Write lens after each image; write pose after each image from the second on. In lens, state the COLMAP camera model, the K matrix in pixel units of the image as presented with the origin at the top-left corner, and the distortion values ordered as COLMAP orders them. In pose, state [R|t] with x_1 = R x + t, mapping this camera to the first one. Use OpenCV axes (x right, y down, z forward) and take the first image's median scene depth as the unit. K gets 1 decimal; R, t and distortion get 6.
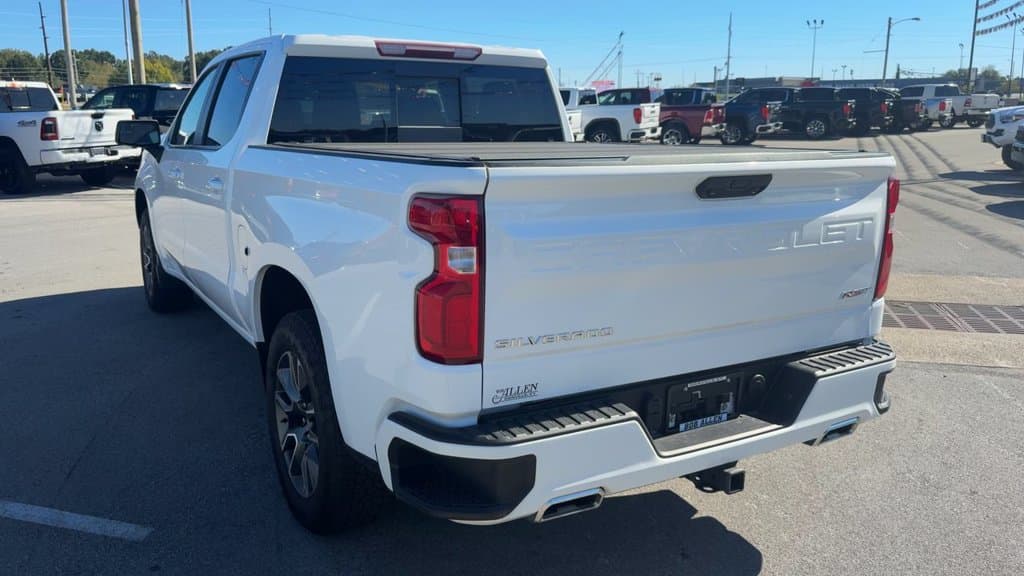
lens RADIAL K [[783.4, 0, 471.5], [0, 783.4, 285.7], [0, 0, 1]] dist [0.083902, -0.141476]
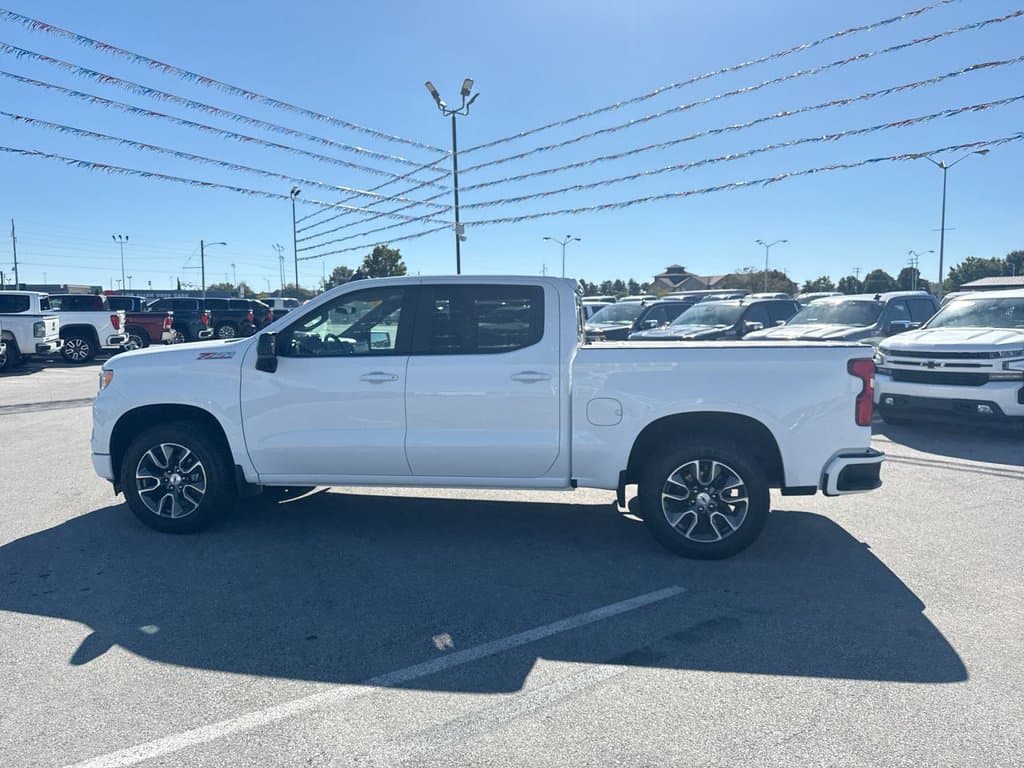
lens RADIAL K [[715.8, 0, 512.0], [0, 715.8, 384.0], [0, 0, 1]] dist [0.078682, -0.123533]
pose [[0.609455, -0.066770, 0.790004, -1.428097], [0.164948, 0.985322, -0.043972, -0.066814], [-0.775472, 0.157109, 0.611523, 0.262145]]
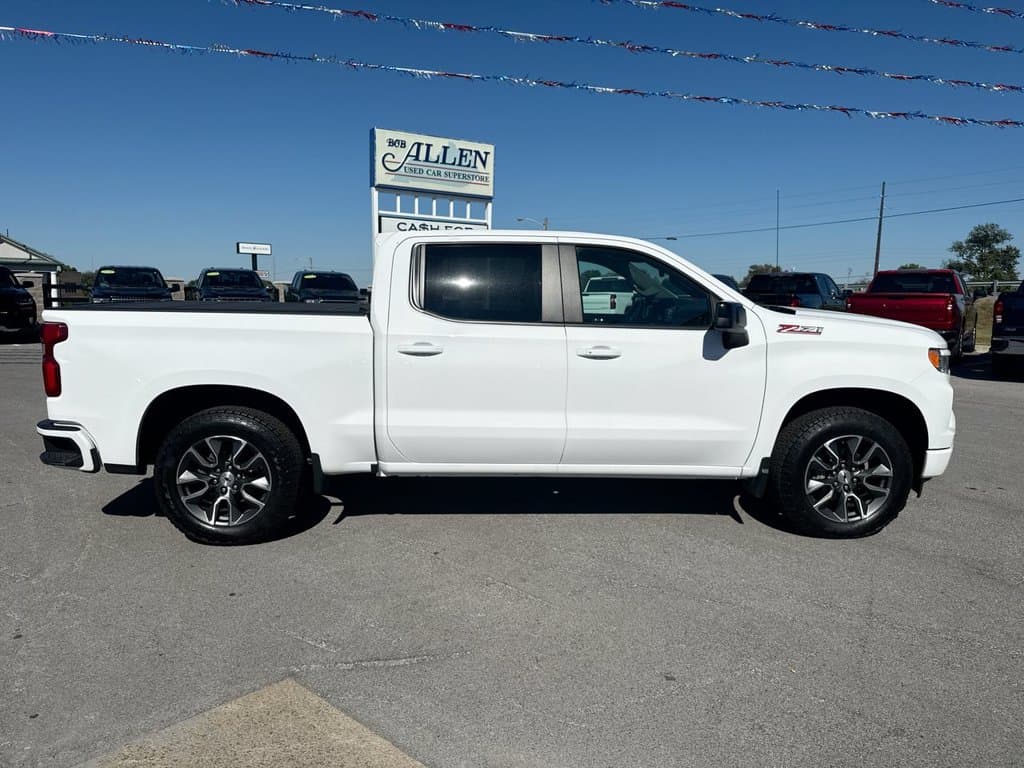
lens RADIAL K [[712.5, 0, 510.9], [0, 712.5, 387.6], [0, 0, 1]] dist [0.091489, -0.147146]
pose [[-0.443781, 0.115052, -0.888719, 1.141679], [-0.193080, 0.956156, 0.220196, -0.414776], [0.875088, 0.269312, -0.402110, 1.953669]]
